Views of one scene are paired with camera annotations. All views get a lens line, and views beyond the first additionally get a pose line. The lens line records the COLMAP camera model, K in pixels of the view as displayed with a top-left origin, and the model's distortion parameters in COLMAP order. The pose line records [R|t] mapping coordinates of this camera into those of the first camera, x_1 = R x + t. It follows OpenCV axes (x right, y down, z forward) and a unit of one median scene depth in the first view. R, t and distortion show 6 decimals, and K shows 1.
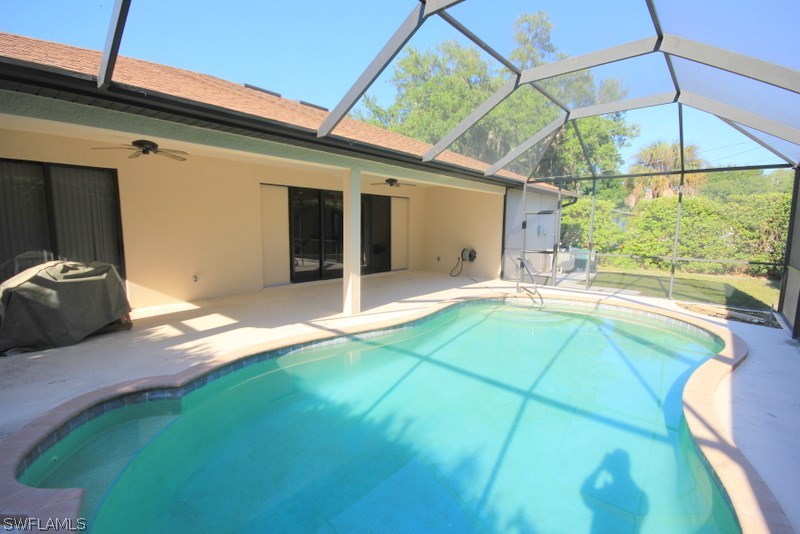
lens RADIAL K [[368.8, 0, 398.9], [0, 368.8, 272.9], [0, 0, 1]] dist [-0.000654, -0.001492]
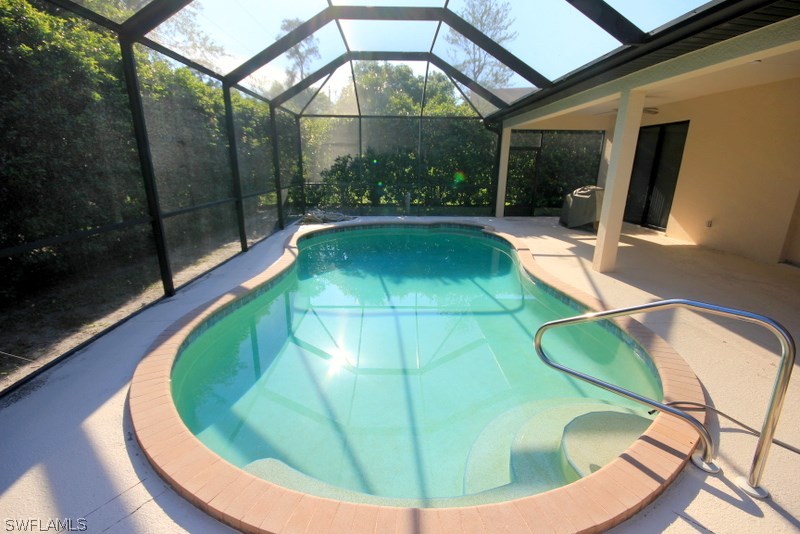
lens RADIAL K [[368.8, 0, 398.9], [0, 368.8, 272.9], [0, 0, 1]] dist [-0.000654, -0.001492]
pose [[-0.812973, 0.154089, -0.561543, 0.677182], [-0.100700, 0.912620, 0.396213, -0.161335], [0.573528, 0.378658, -0.726419, 1.259302]]
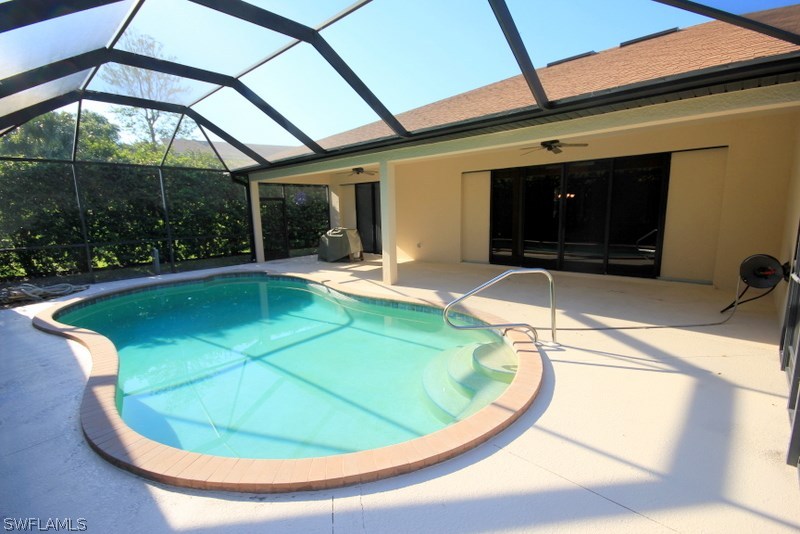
lens RADIAL K [[368.8, 0, 398.9], [0, 368.8, 272.9], [0, 0, 1]] dist [-0.000654, -0.001492]
pose [[-0.142083, 0.166042, -0.975829, 0.949561], [-0.123822, 0.975106, 0.183948, -0.131657], [0.982080, 0.146965, -0.117986, 1.074507]]
